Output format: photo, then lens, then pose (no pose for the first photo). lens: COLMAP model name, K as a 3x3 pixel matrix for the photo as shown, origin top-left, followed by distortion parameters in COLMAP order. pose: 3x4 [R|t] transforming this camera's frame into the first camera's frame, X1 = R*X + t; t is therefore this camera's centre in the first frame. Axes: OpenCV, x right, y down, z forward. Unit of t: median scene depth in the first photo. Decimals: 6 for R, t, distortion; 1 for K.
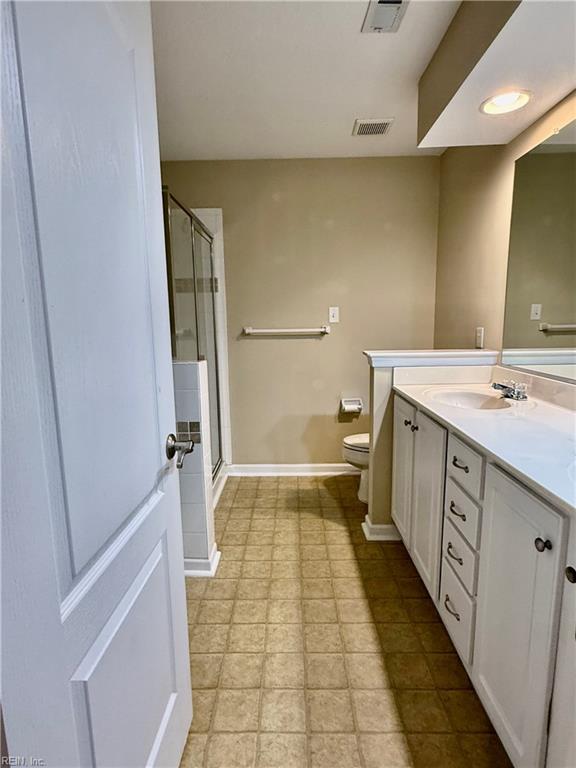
lens RADIAL K [[409.1, 0, 290.1], [0, 409.1, 382.2], [0, 0, 1]] dist [-0.000547, 0.000805]
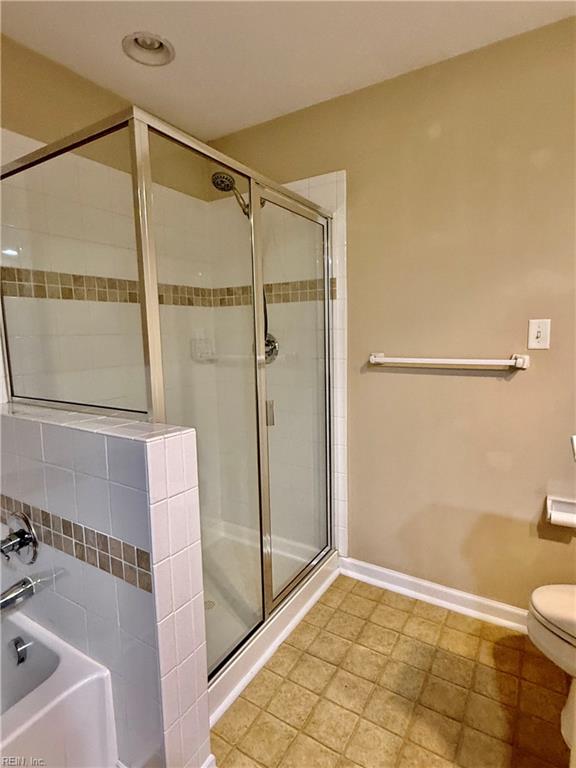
lens RADIAL K [[409.1, 0, 290.1], [0, 409.1, 382.2], [0, 0, 1]] dist [-0.000547, 0.000805]
pose [[0.852256, 0.065918, -0.518955, 0.111328], [-0.076367, 0.997079, 0.001236, -0.080686], [0.517520, 0.038577, 0.854801, 0.397225]]
